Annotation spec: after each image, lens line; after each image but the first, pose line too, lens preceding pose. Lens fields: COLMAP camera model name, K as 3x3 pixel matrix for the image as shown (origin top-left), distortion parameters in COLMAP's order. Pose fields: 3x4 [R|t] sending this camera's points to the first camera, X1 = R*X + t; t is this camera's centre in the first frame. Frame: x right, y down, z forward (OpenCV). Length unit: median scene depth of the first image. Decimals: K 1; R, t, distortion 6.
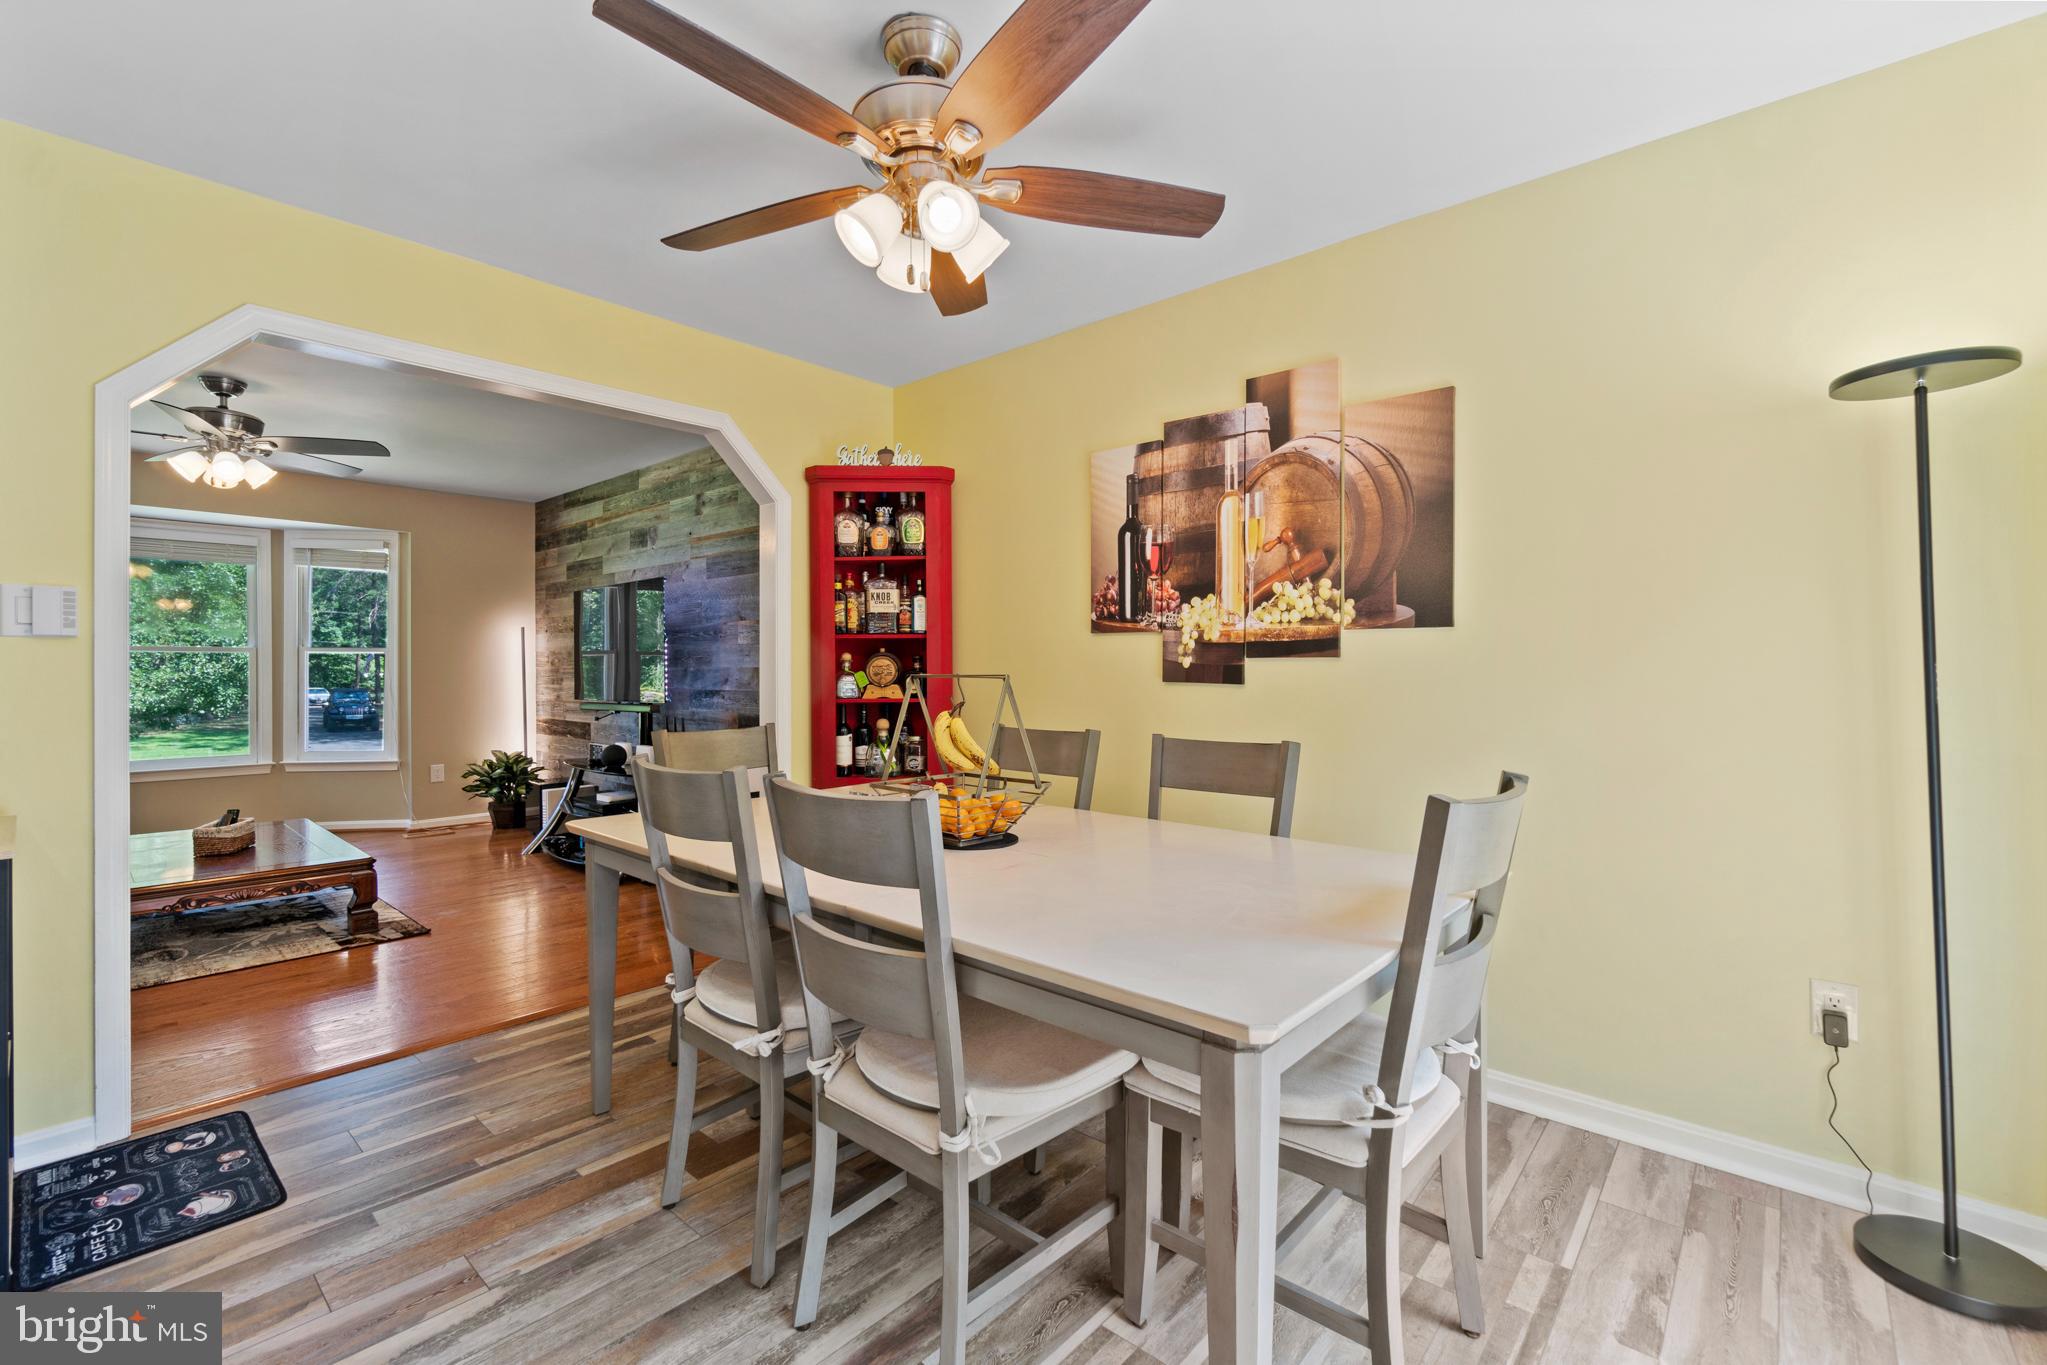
lens RADIAL K [[875.1, 0, 1009.7], [0, 875.1, 685.2], [0, 0, 1]] dist [-0.002892, -0.000314]
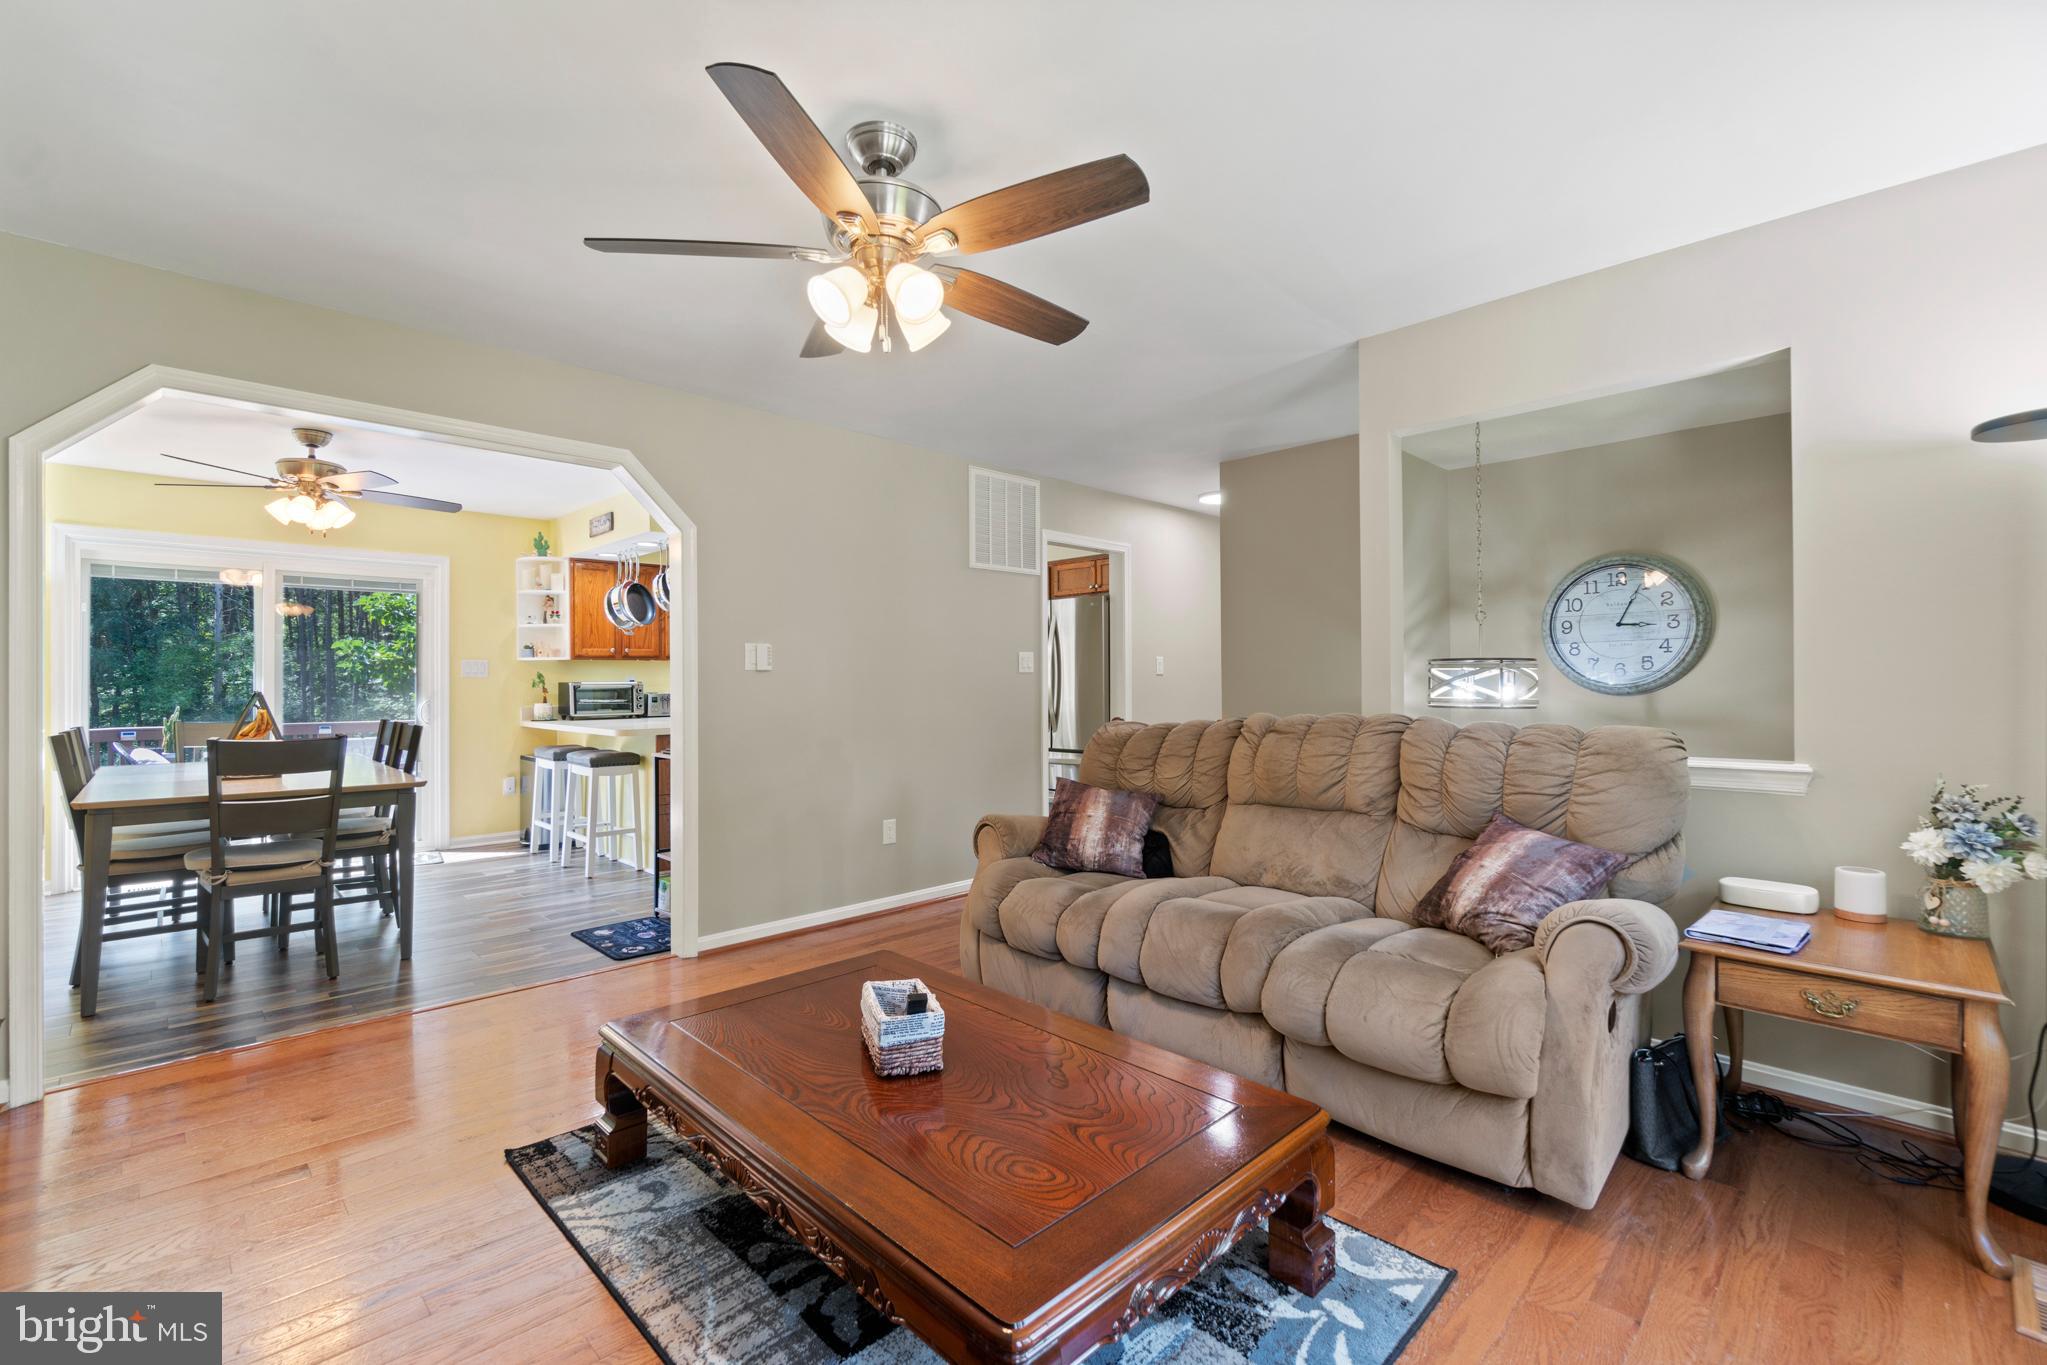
lens RADIAL K [[872.5, 0, 1010.3], [0, 872.5, 662.1], [0, 0, 1]] dist [-0.001788, -0.000456]
pose [[-0.998279, 0.004632, 0.058457, -1.315634], [0.004351, 0.999978, -0.004945, -0.045336], [-0.058478, -0.004682, -0.998278, 1.991122]]
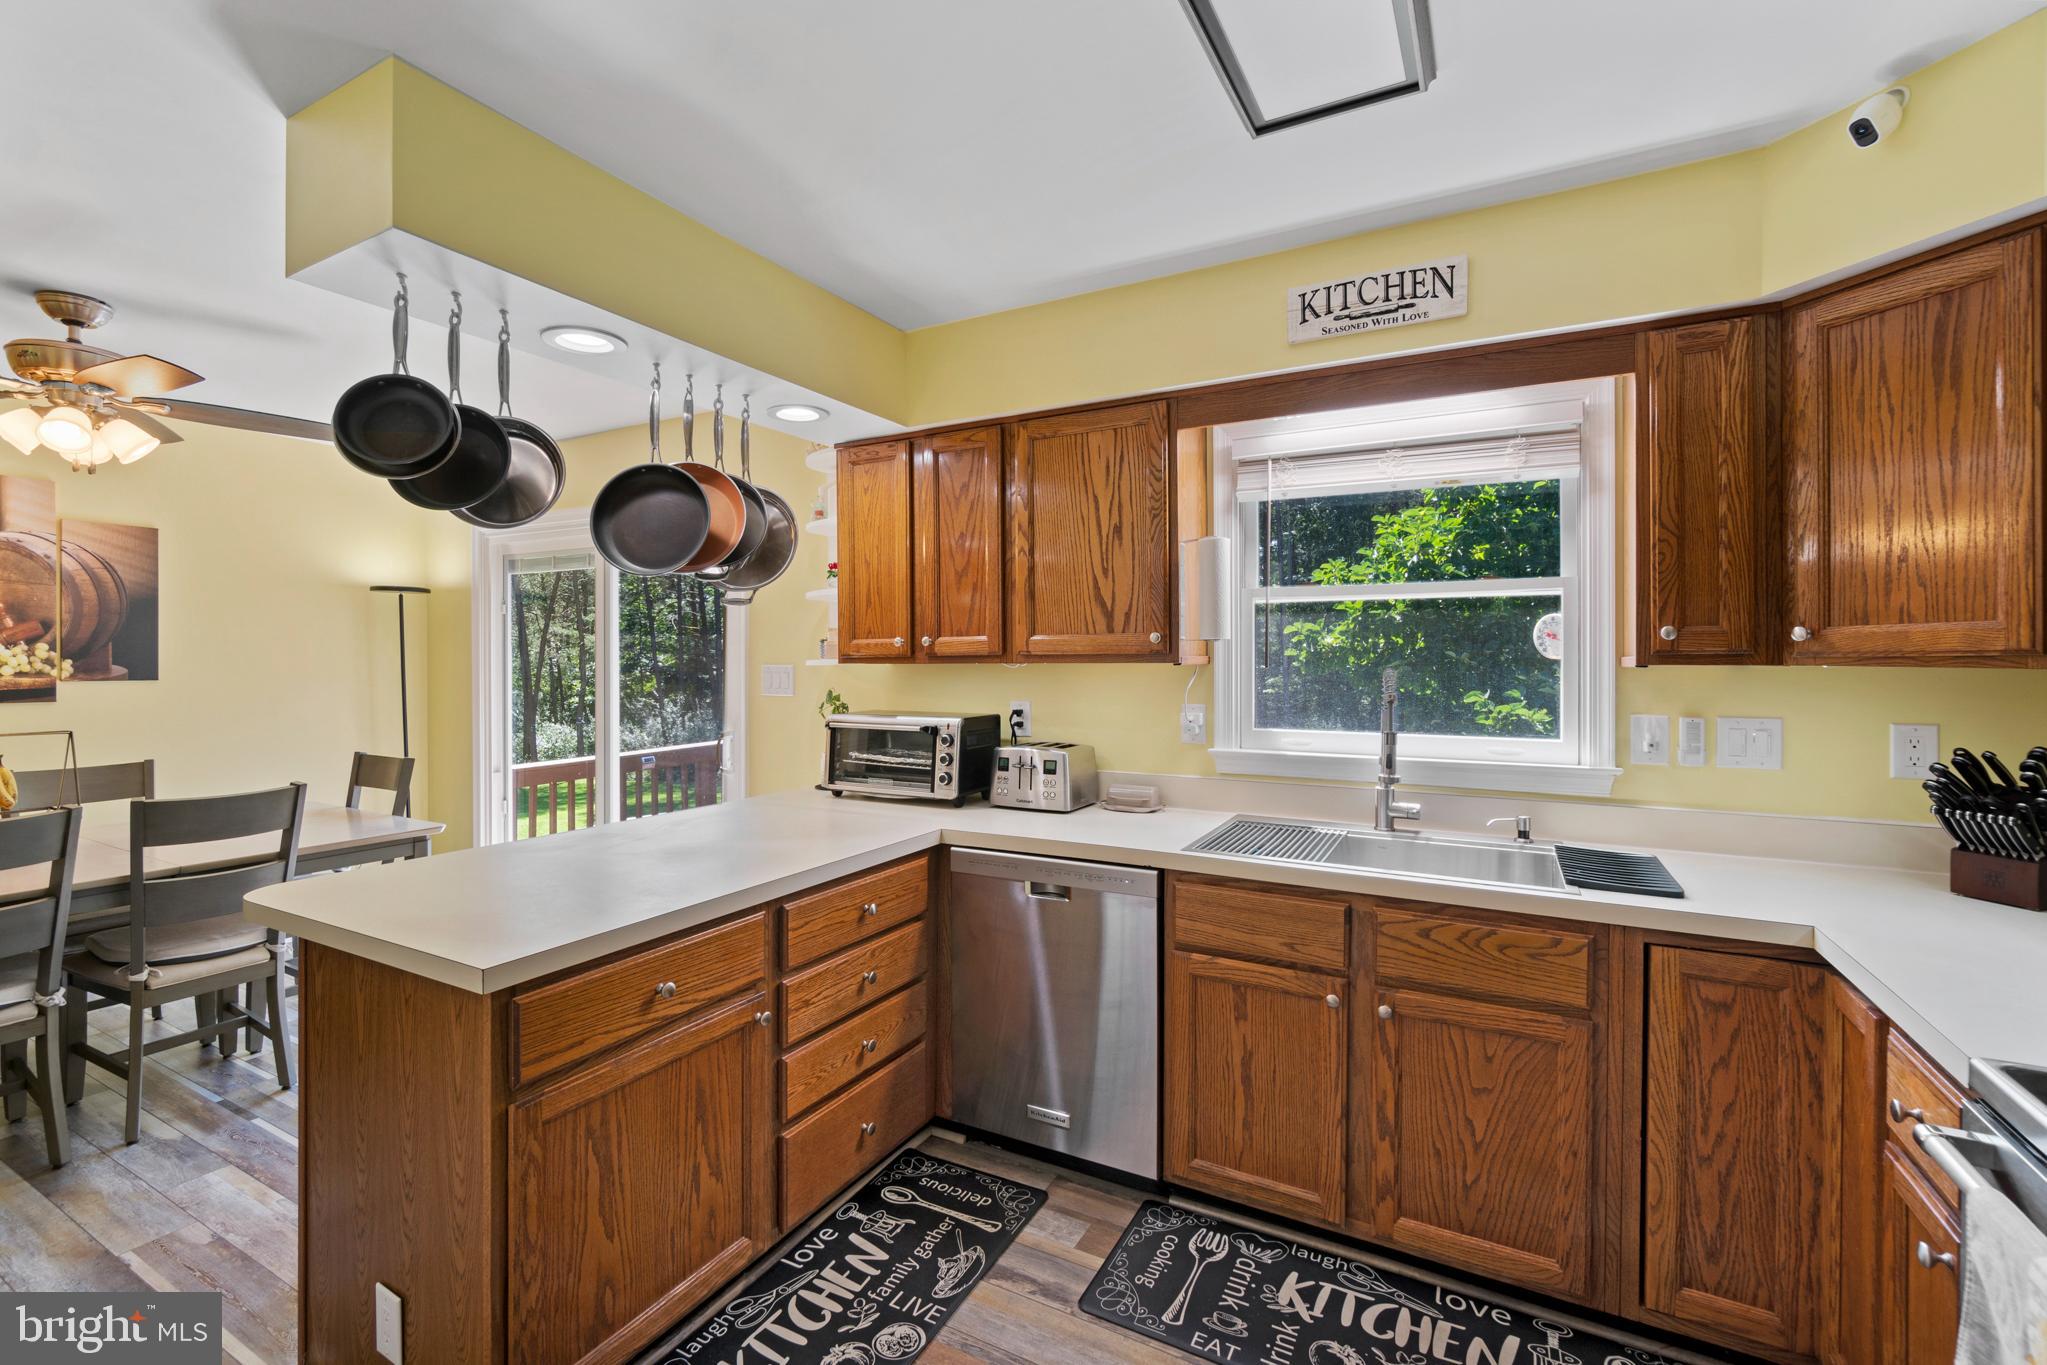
lens RADIAL K [[872.5, 0, 1010.3], [0, 872.5, 662.1], [0, 0, 1]] dist [-0.001788, -0.000456]
pose [[-0.228161, -0.005739, 0.973607, -1.122002], [0.012877, 0.999877, 0.008911, -0.076438], [-0.973538, 0.014571, -0.228059, -0.115741]]
